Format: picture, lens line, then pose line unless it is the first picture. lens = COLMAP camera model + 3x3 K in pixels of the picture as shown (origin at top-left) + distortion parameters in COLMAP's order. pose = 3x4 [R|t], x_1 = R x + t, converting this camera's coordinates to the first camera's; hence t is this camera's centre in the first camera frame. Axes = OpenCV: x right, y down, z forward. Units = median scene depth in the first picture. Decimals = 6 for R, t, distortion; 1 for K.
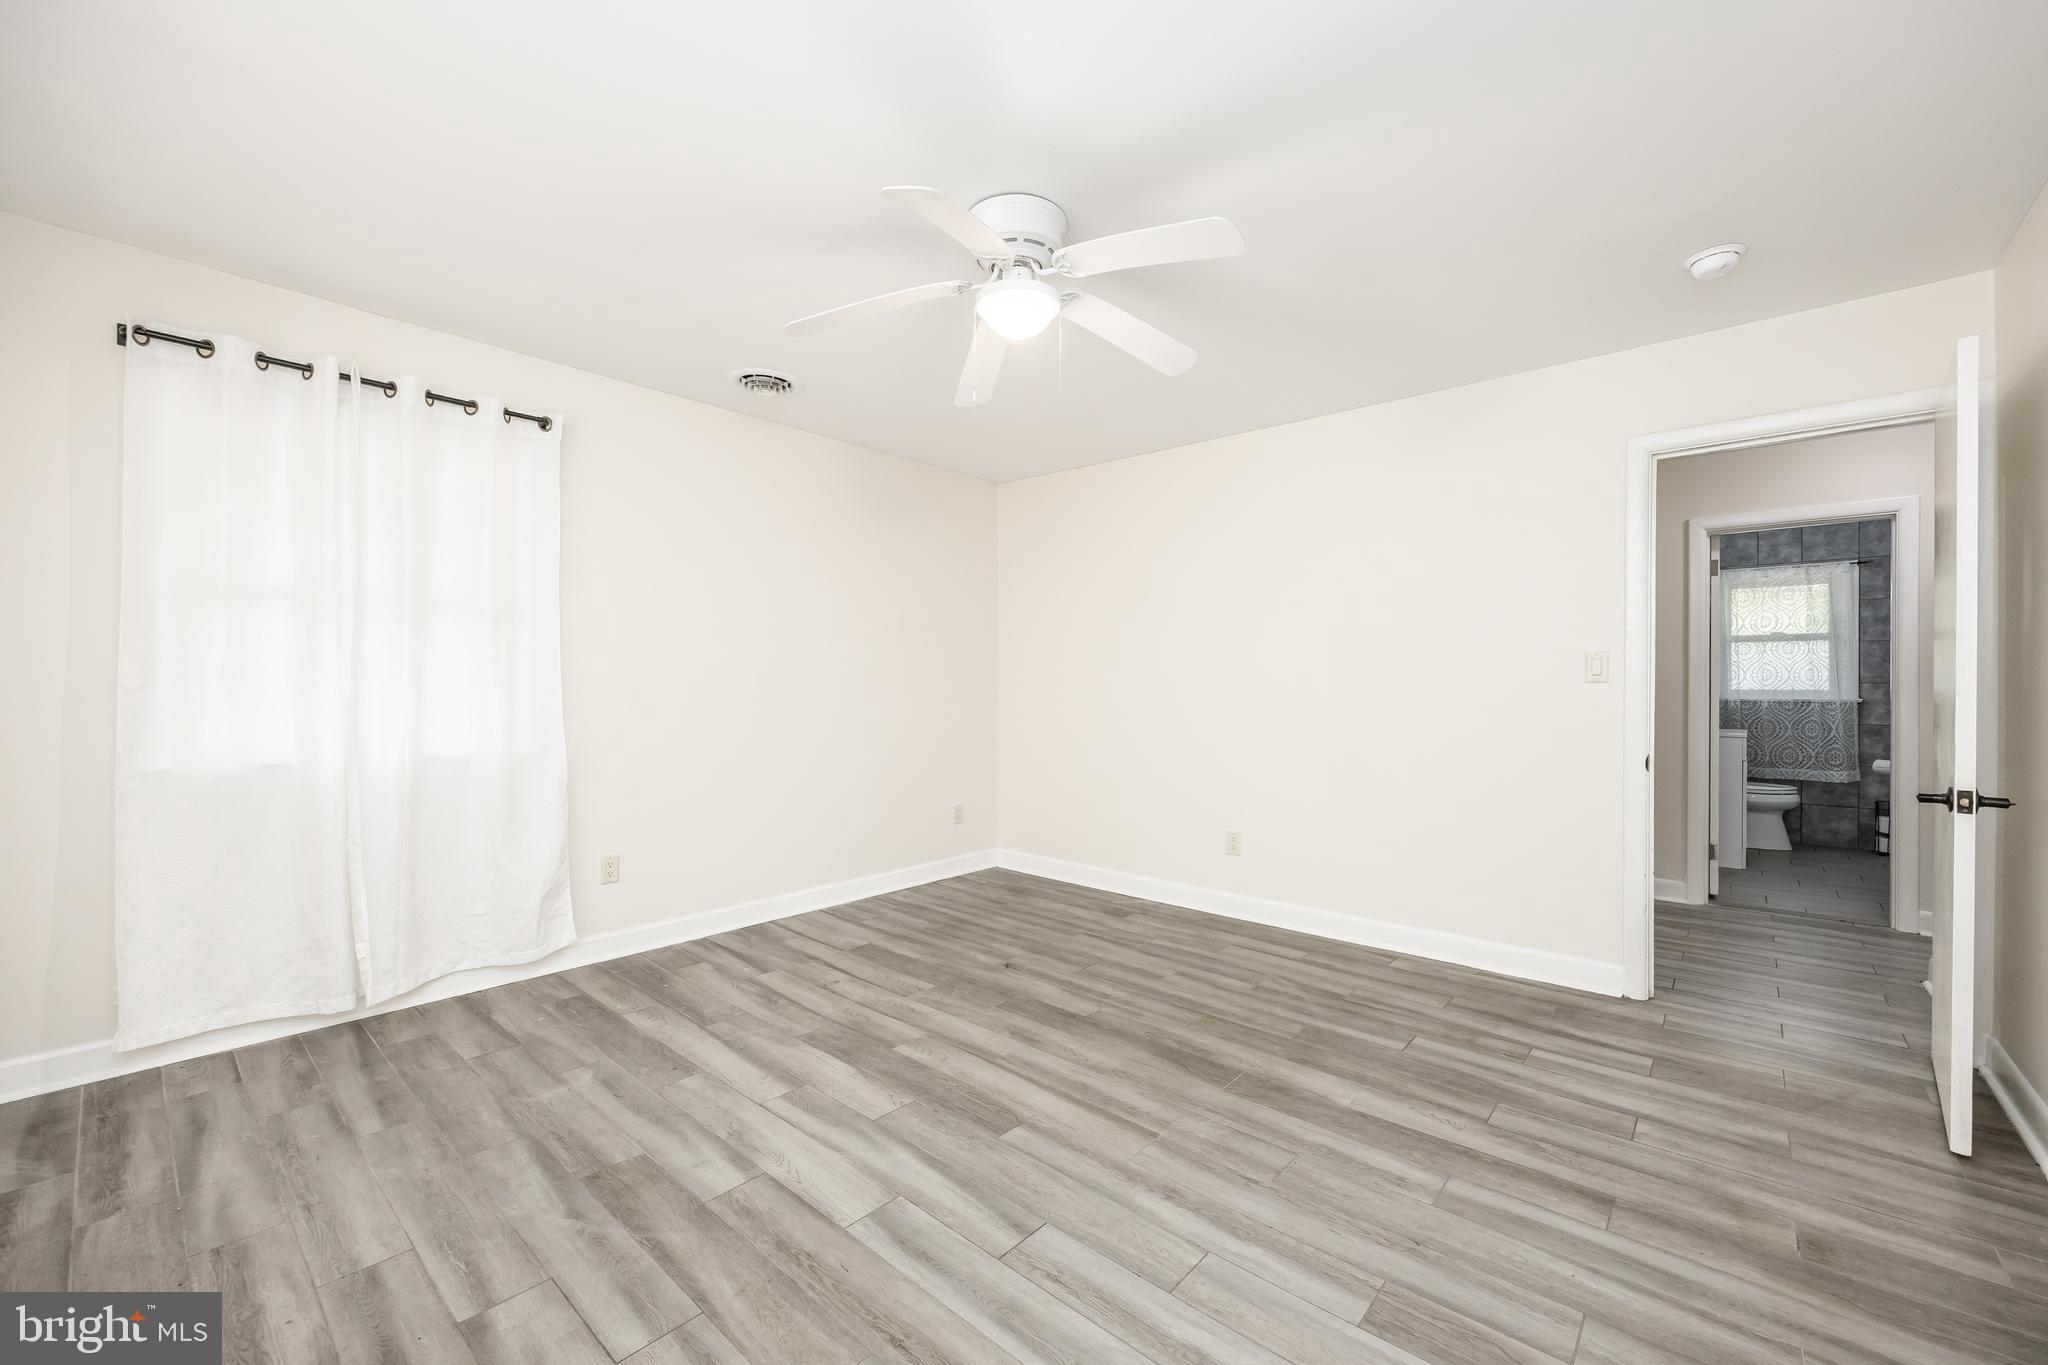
lens RADIAL K [[801.8, 0, 1033.6], [0, 801.8, 687.0], [0, 0, 1]] dist [-0.006664, 0.000489]
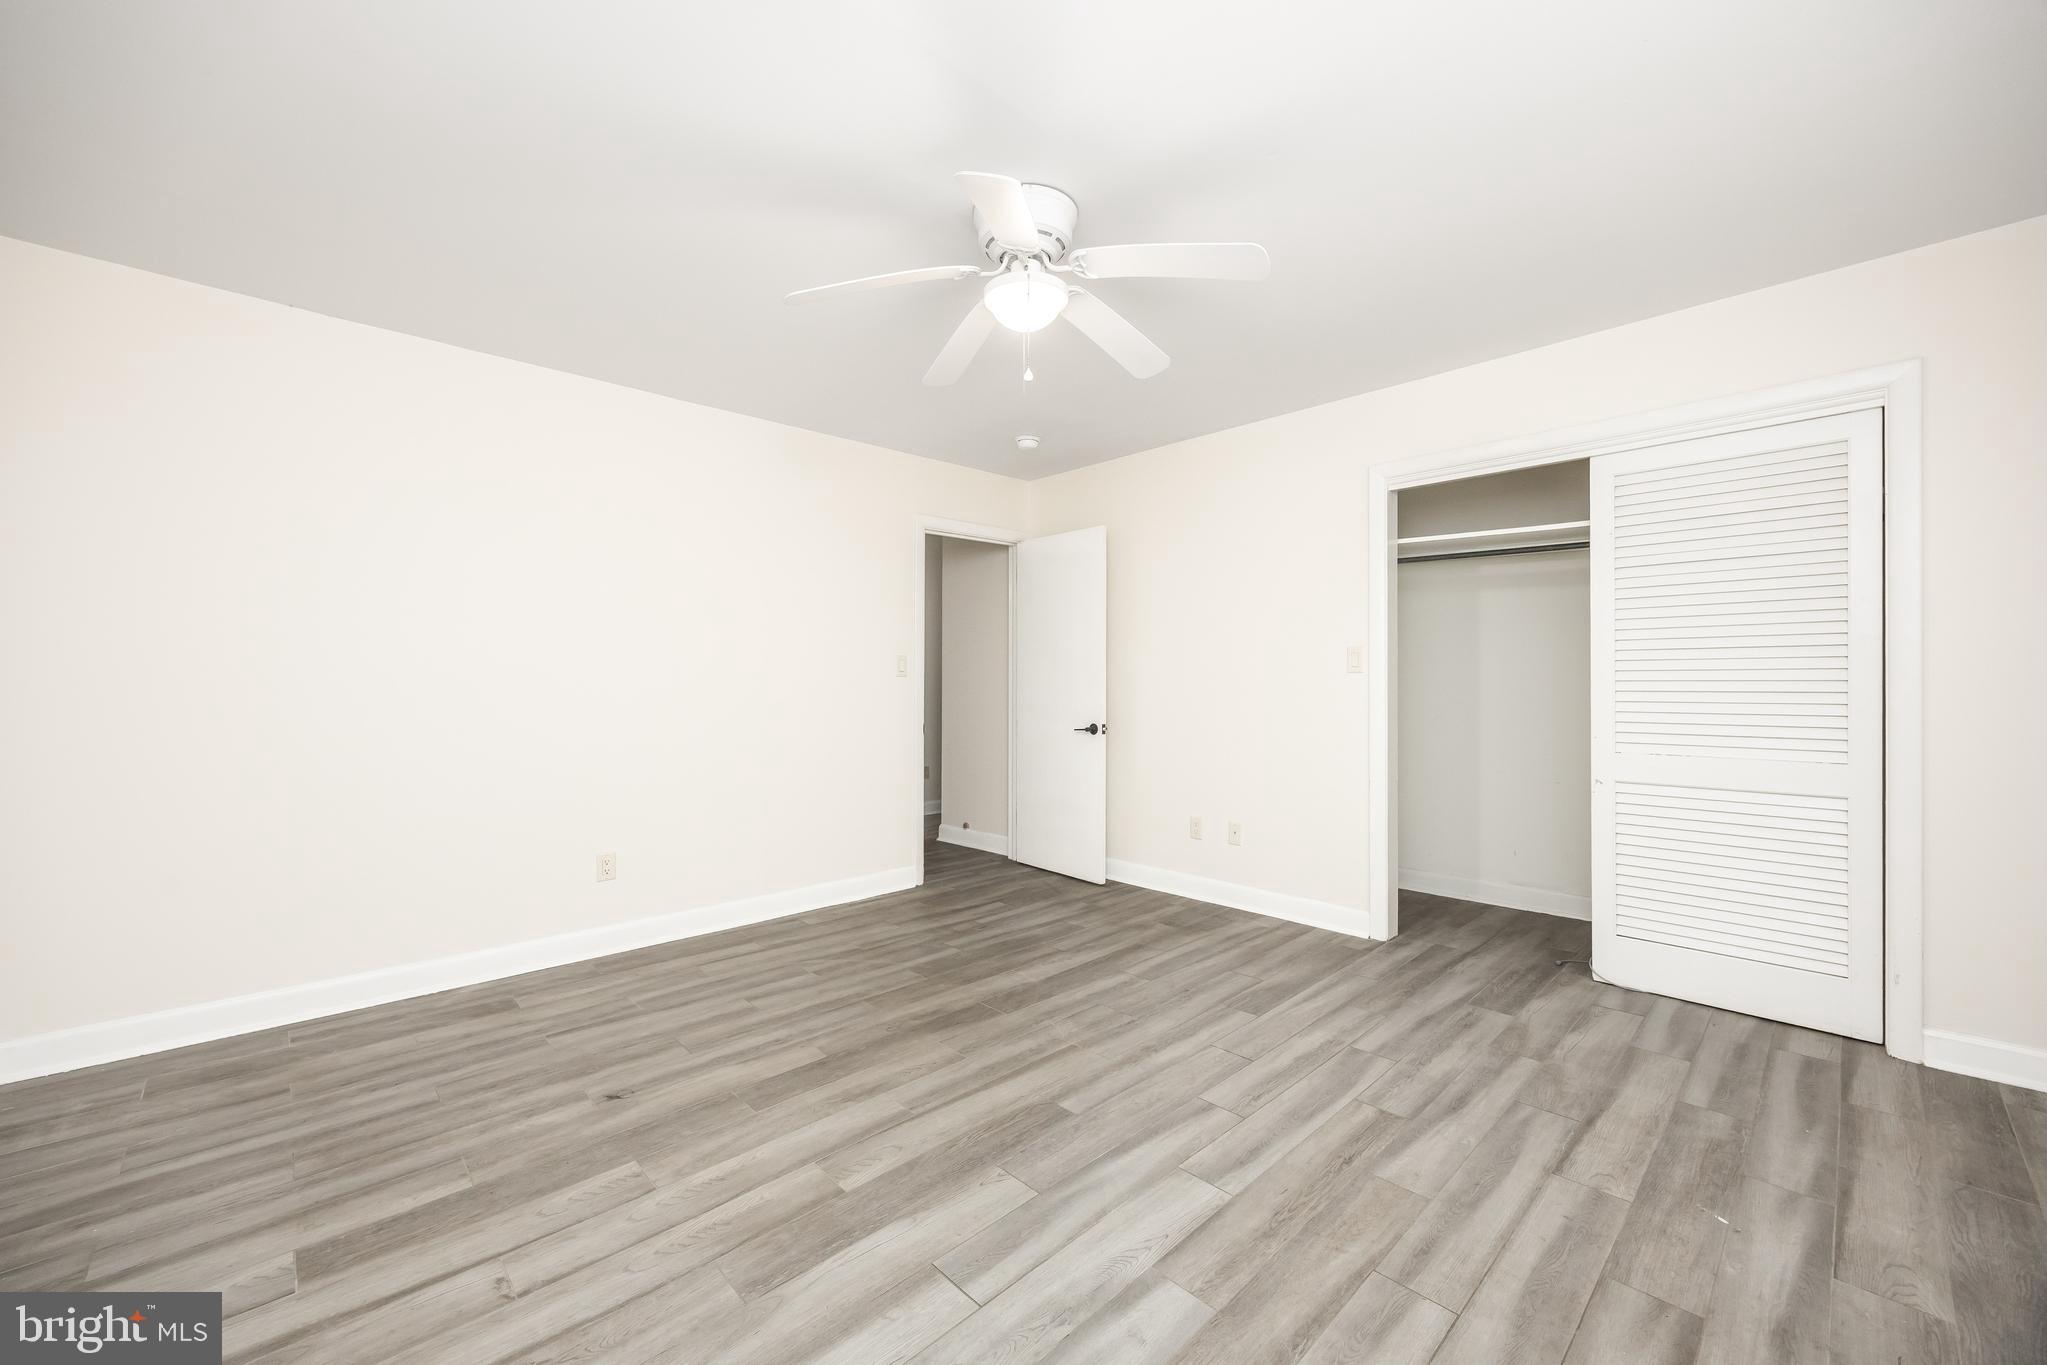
lens RADIAL K [[801.4, 0, 1022.6], [0, 801.4, 680.0], [0, 0, 1]] dist [-0.006664, 0.000489]
pose [[0.094739, -0.003578, 0.995496, -0.807366], [0.005459, 0.999980, 0.003075, 0.000706], [-0.995487, 0.005143, 0.094757, 0.730164]]
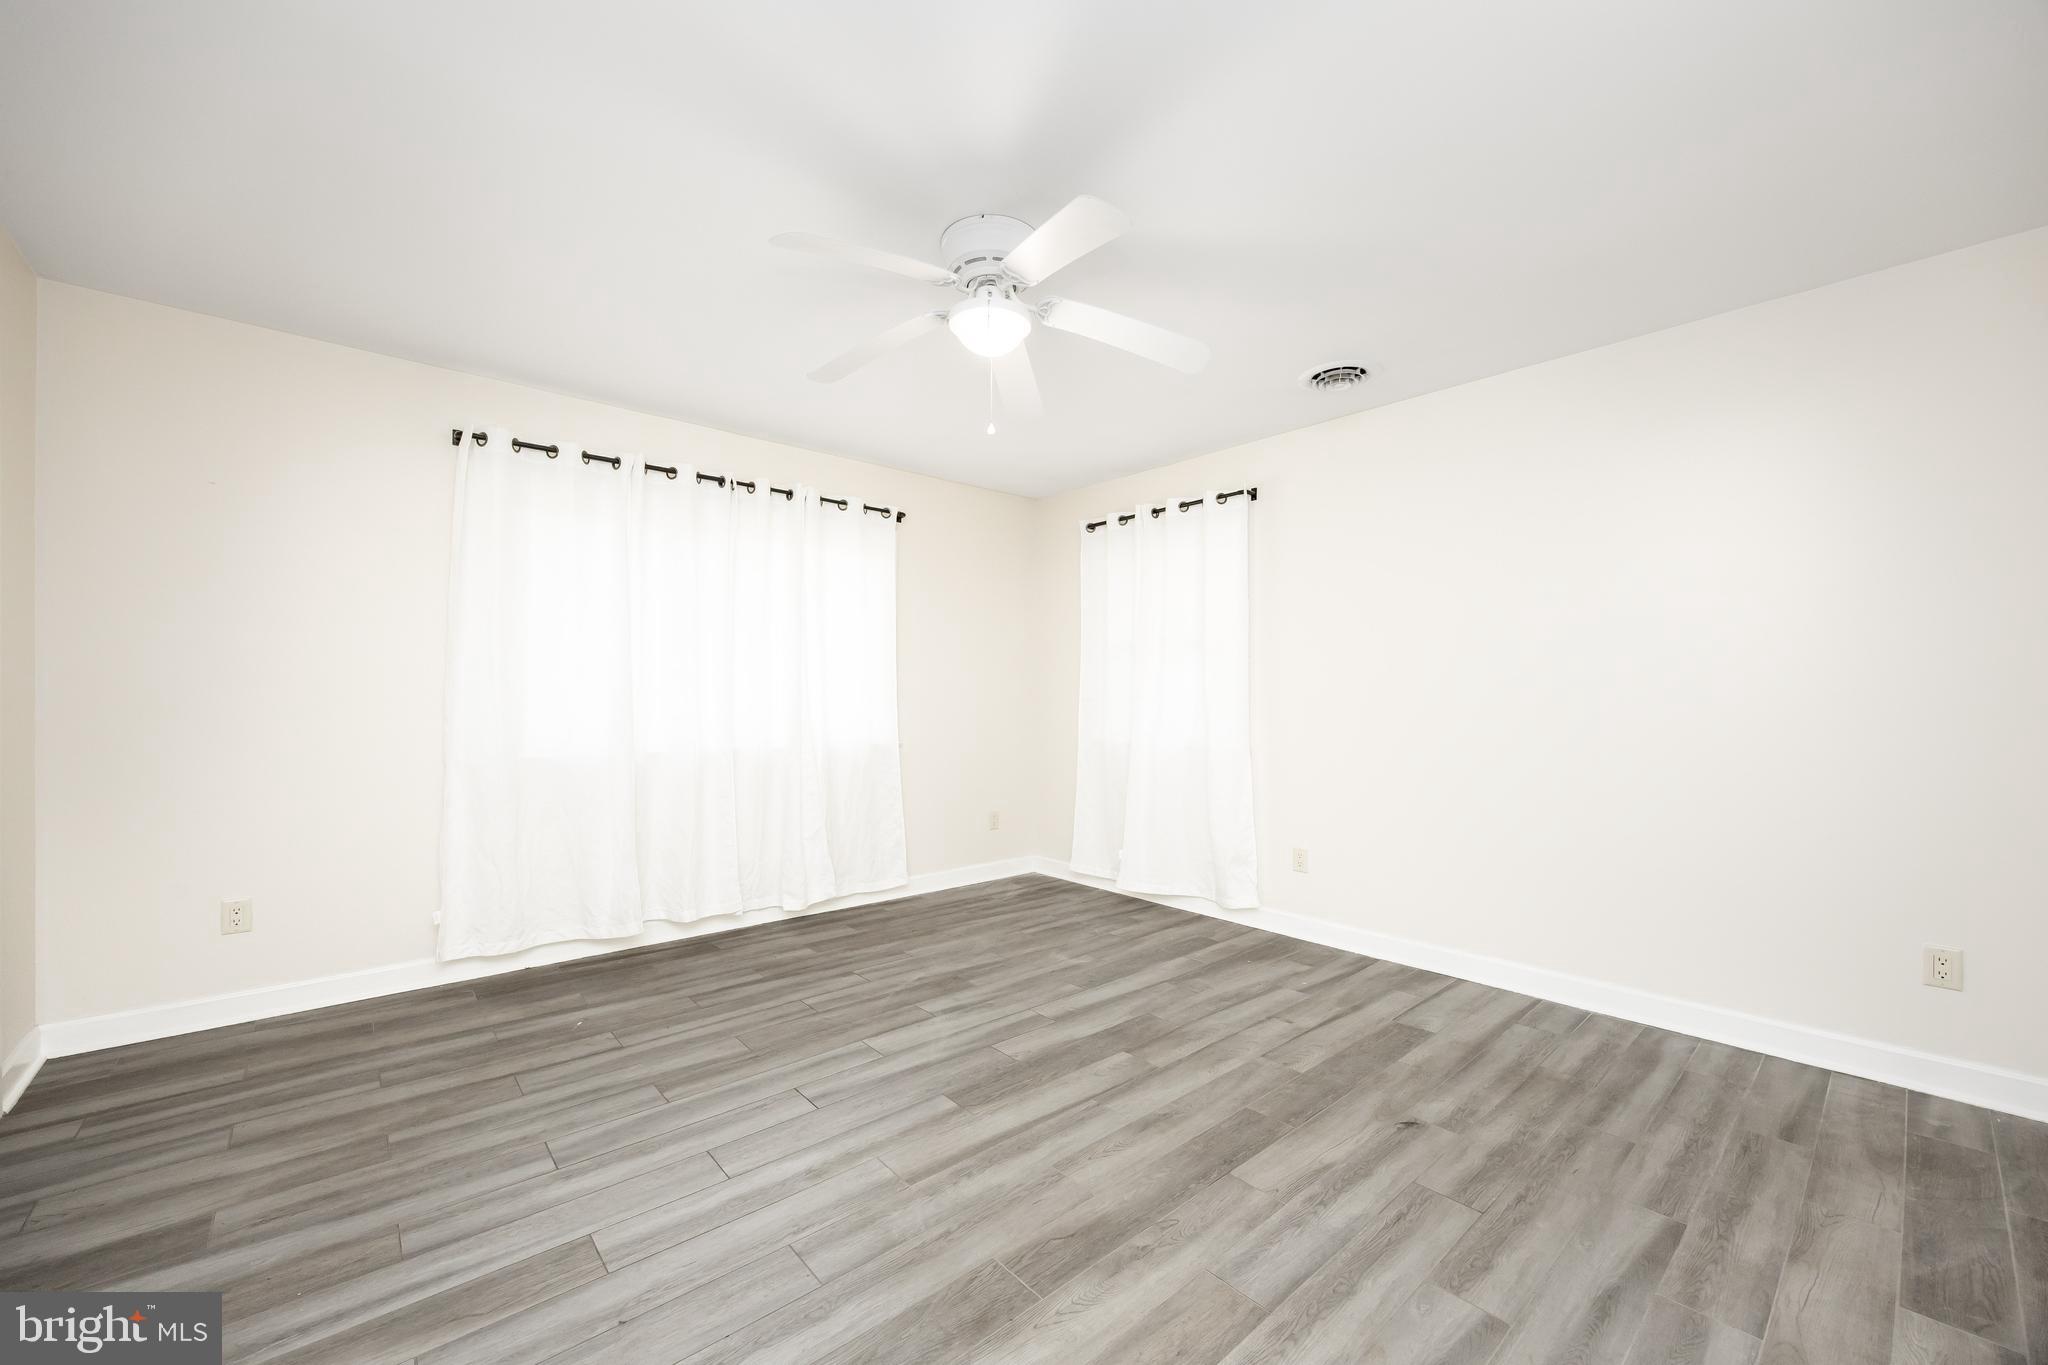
lens RADIAL K [[801.8, 0, 1034.7], [0, 801.8, 684.6], [0, 0, 1]] dist [-0.006664, 0.000489]
pose [[-0.125351, -0.021613, -0.991877, 0.798736], [-0.005584, 0.999762, -0.021079, 0.009912], [0.992097, 0.002896, -0.125442, 0.953024]]
